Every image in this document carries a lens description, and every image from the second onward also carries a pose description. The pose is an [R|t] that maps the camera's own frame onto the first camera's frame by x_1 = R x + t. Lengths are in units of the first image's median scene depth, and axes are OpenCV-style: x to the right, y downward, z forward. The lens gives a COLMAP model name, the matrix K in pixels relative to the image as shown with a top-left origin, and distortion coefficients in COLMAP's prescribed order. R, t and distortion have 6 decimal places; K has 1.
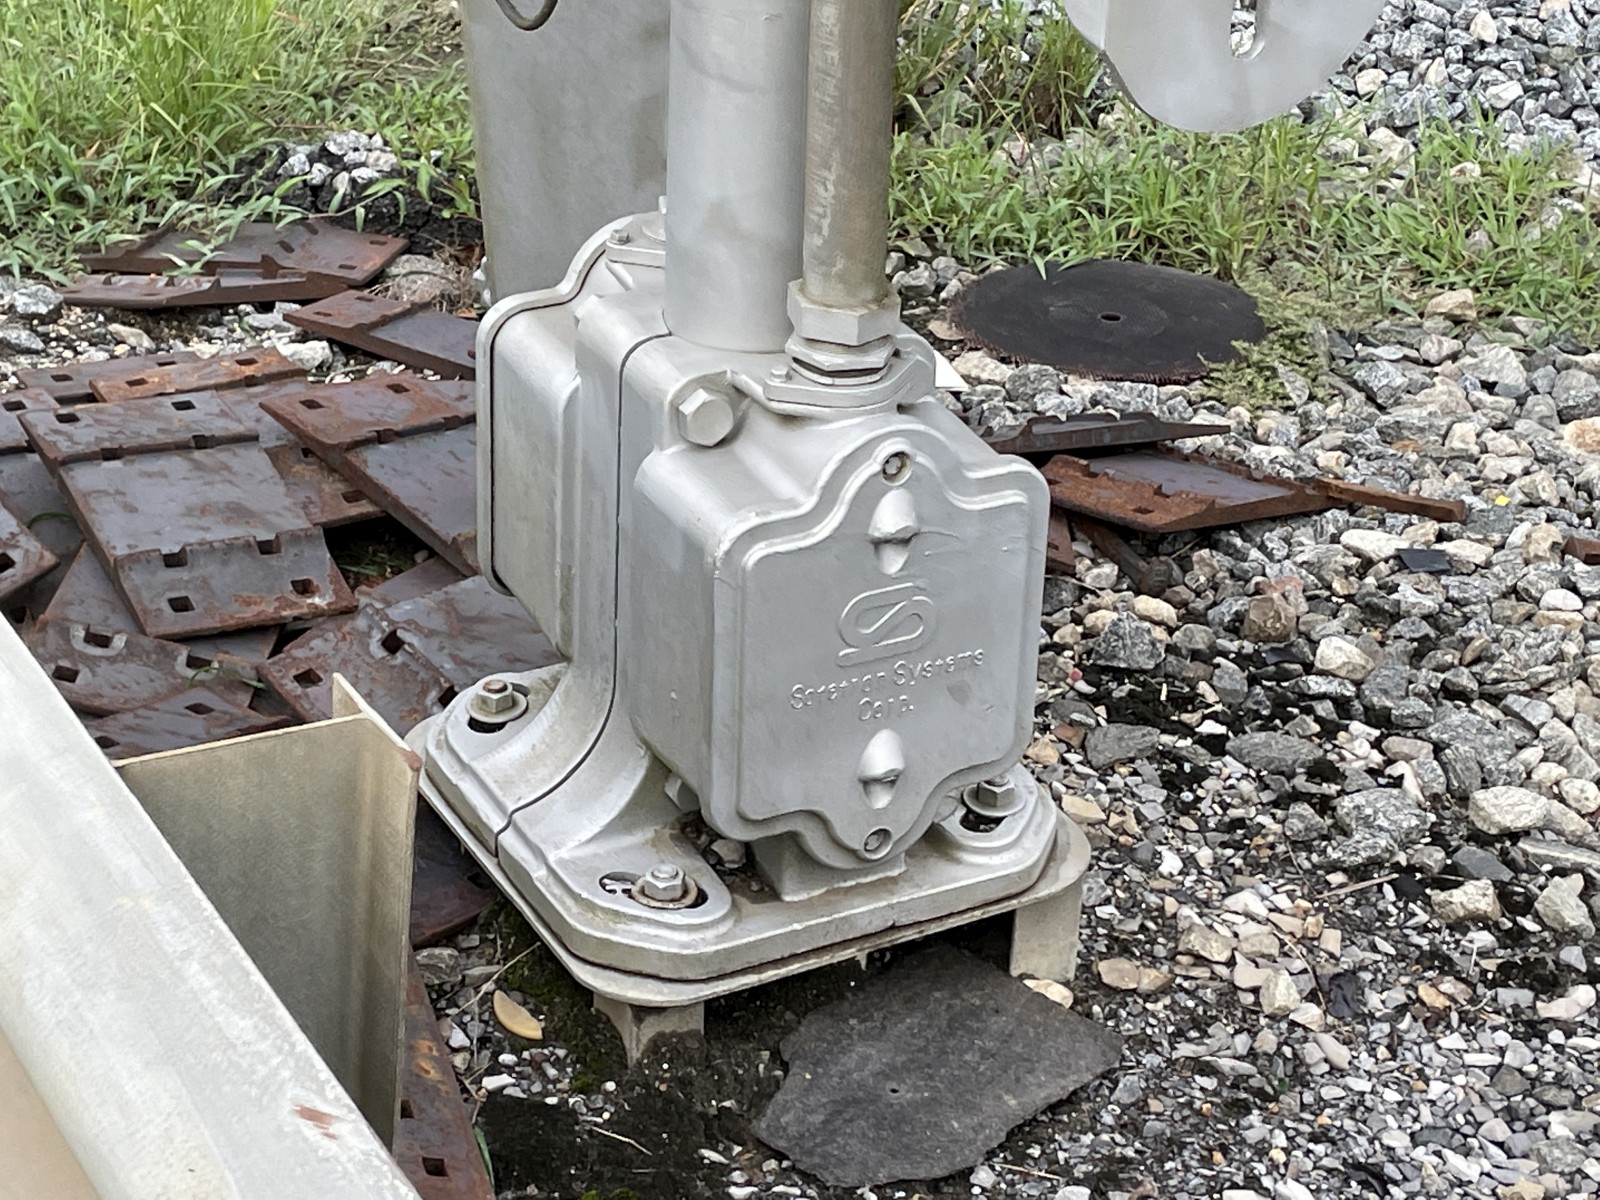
lens RADIAL K [[3433.8, 0, 800.0], [0, 3433.8, 600.0], [0, 0, 1]] dist [0.026441, 0.114946]
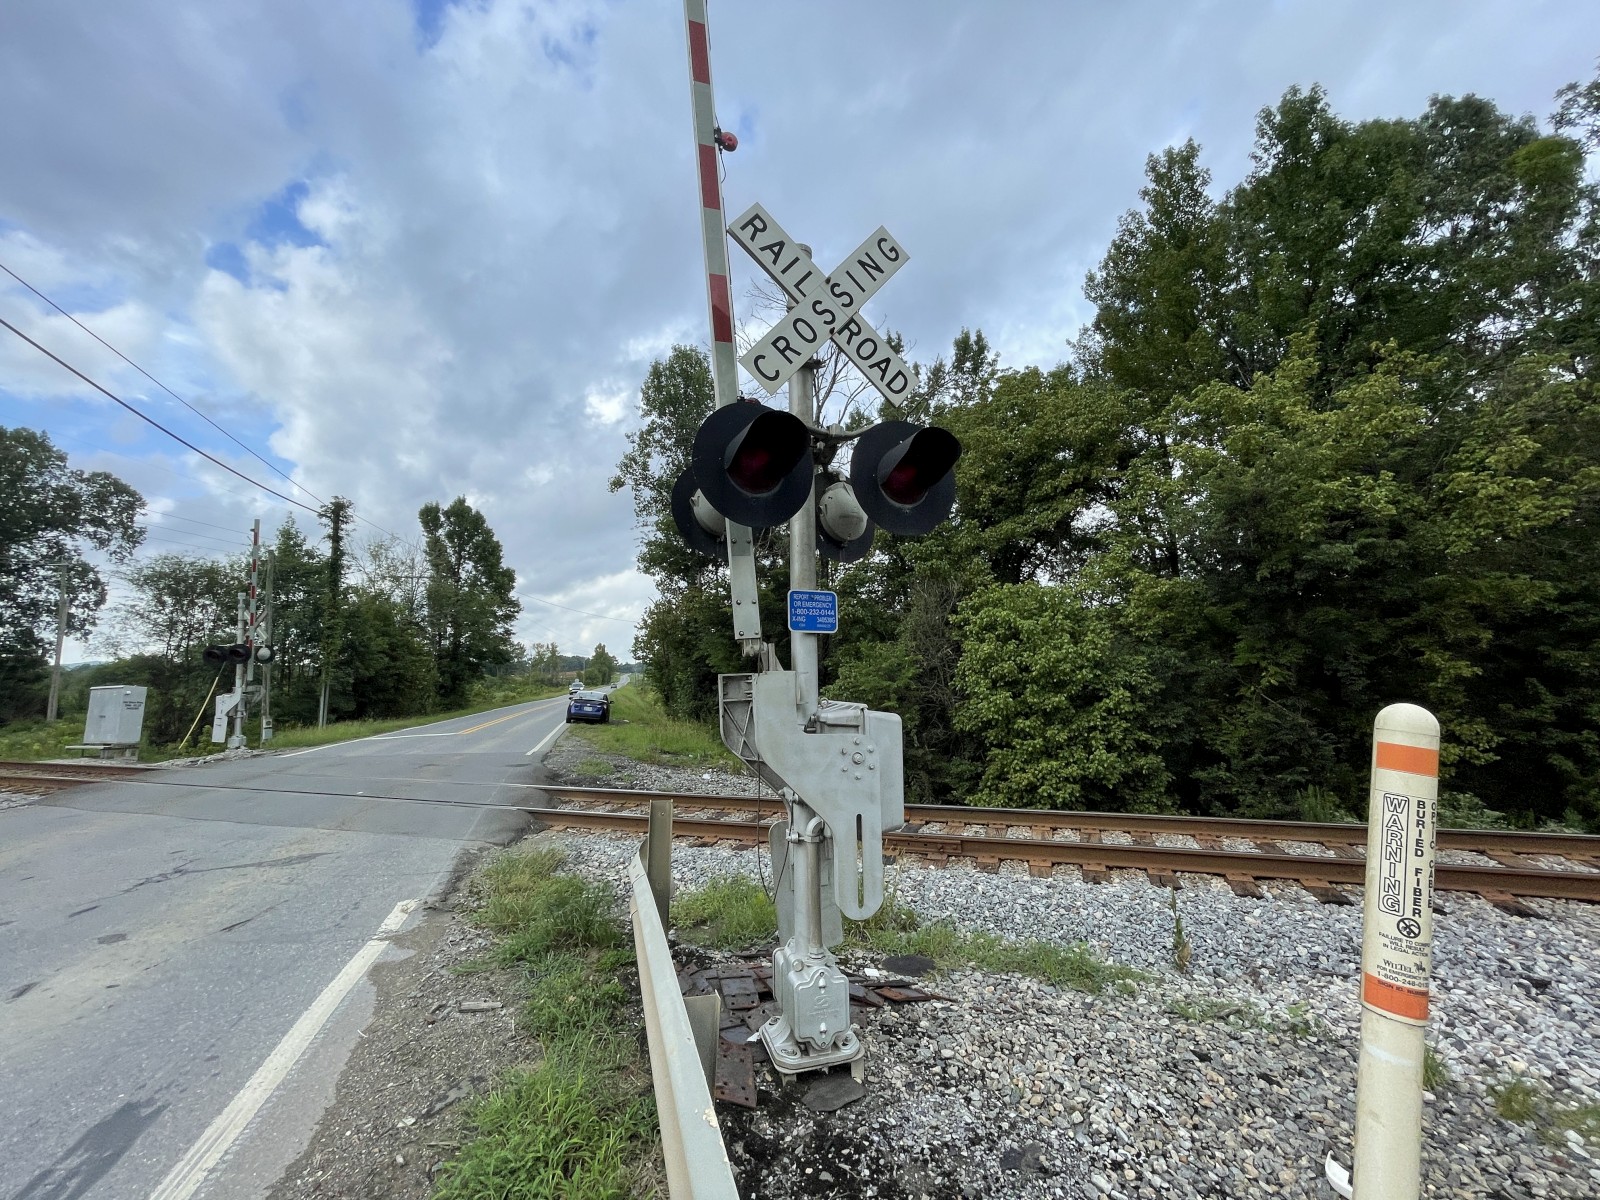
lens RADIAL K [[647.5, 0, 809.3], [0, 647.5, 599.3], [0, 0, 1]] dist [-0.006766, -0.000252]
pose [[0.980799, -0.072127, -0.181195, 0.238890], [-0.048076, 0.811002, -0.583064, 0.087855], [0.189004, 0.580580, 0.791962, -0.370050]]
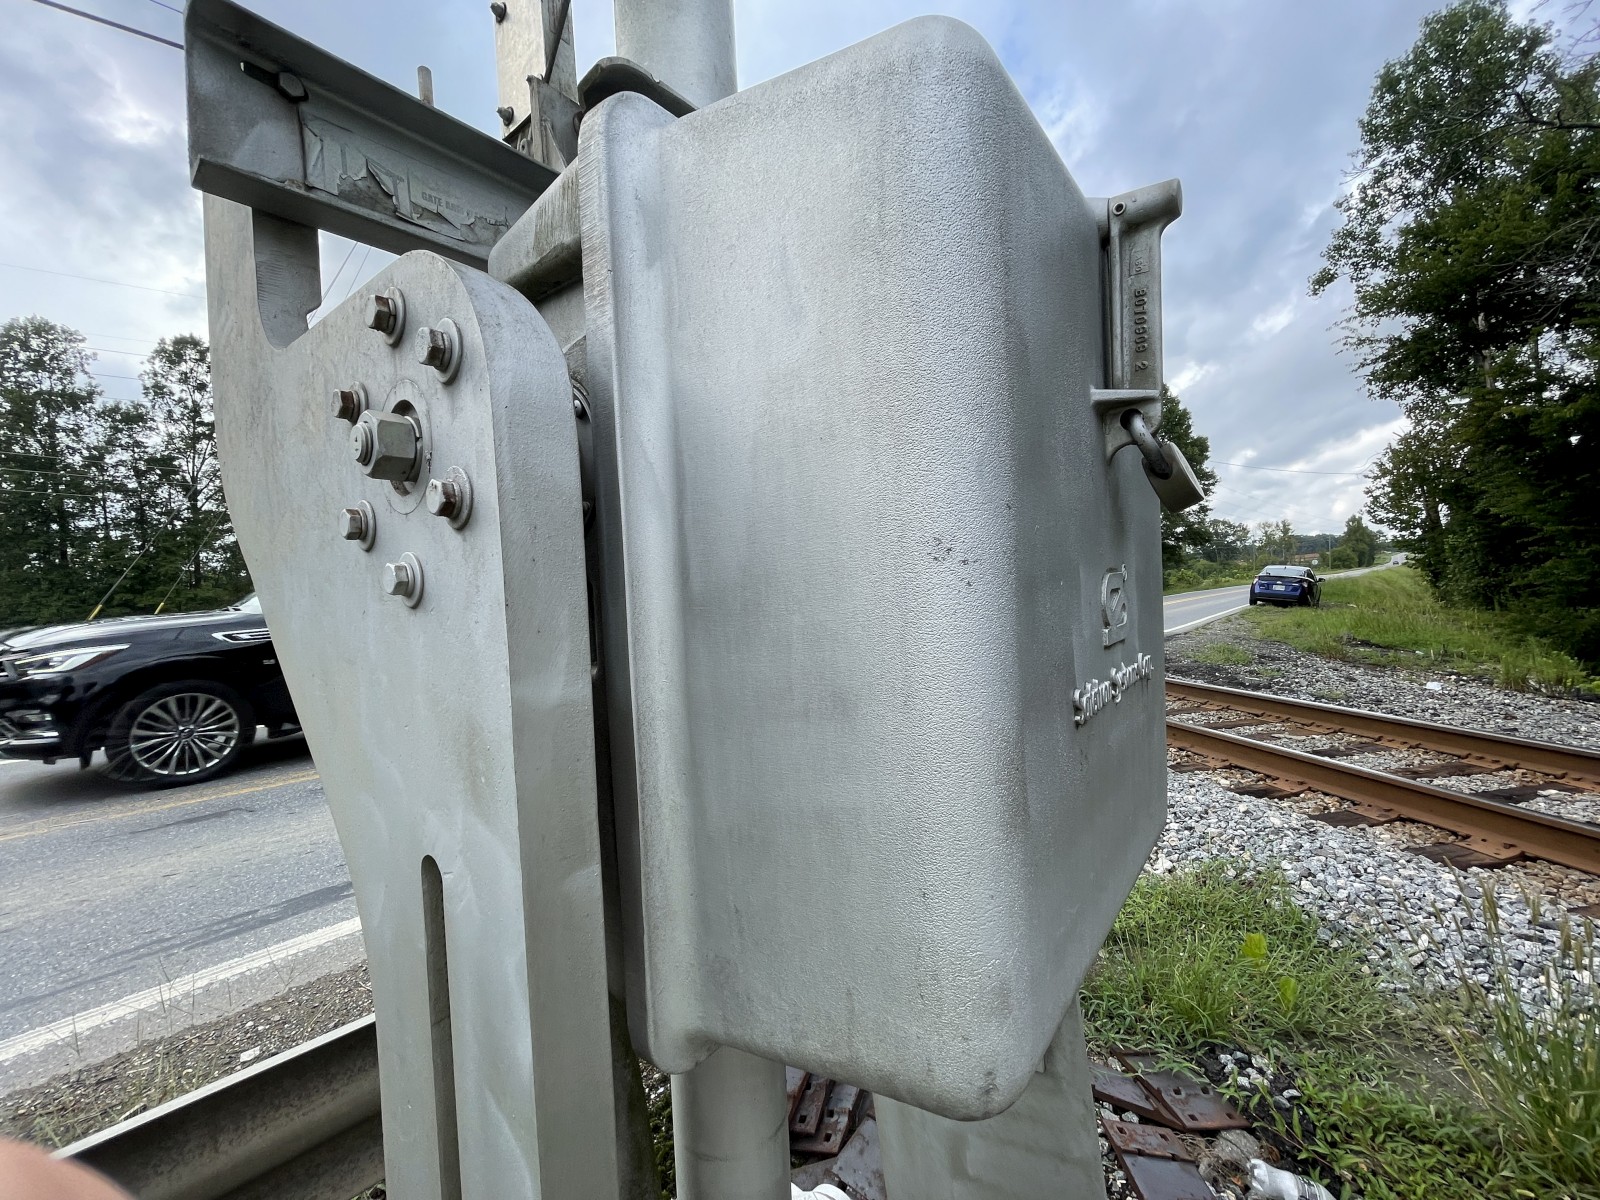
lens RADIAL K [[644.2, 0, 804.8], [0, 644.2, 602.2], [0, 0, 1]] dist [-0.002503, 0.000007]
pose [[0.343607, -0.029186, -0.938660, 0.261410], [-0.405879, 0.896730, -0.176459, -0.251903], [0.846875, 0.441615, 0.296277, 0.542535]]
